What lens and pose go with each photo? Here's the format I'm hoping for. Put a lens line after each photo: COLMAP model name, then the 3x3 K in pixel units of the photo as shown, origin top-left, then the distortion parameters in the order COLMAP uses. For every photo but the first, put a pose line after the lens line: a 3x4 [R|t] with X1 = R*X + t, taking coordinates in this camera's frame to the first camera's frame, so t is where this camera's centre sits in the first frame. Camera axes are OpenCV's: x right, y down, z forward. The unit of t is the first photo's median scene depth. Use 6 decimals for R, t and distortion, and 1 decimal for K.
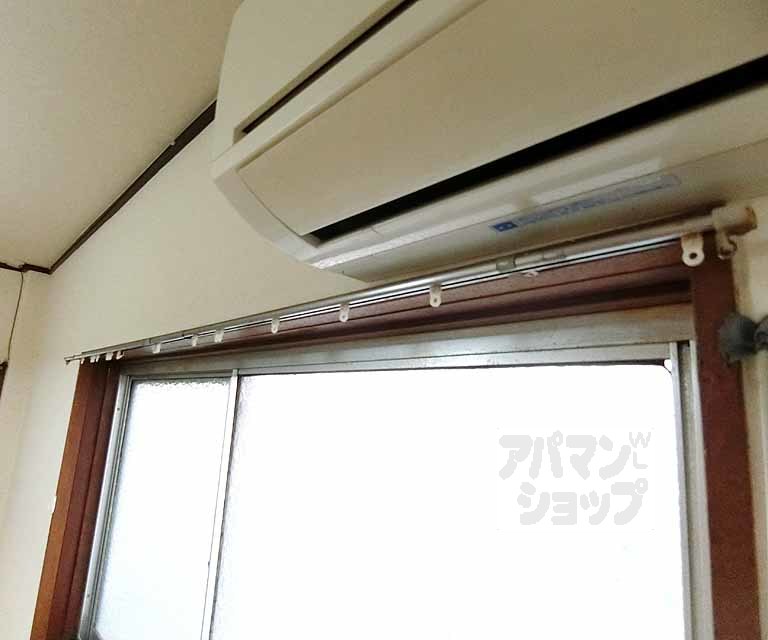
lens RADIAL K [[470.0, 0, 383.7], [0, 470.0, 319.5], [0, 0, 1]] dist [0.005349, 0.001505]
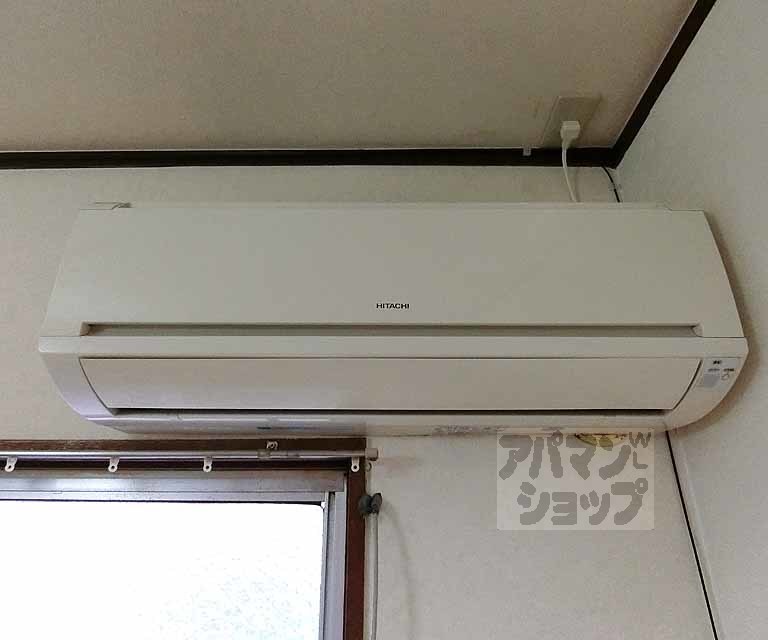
lens RADIAL K [[470.0, 0, 384.4], [0, 470.0, 319.4], [0, 0, 1]] dist [0.005349, 0.001505]
pose [[0.704494, 0.230121, 0.671366, -0.583303], [-0.117221, 0.970709, -0.209721, -0.240134], [-0.699962, 0.069049, 0.710834, -0.465427]]
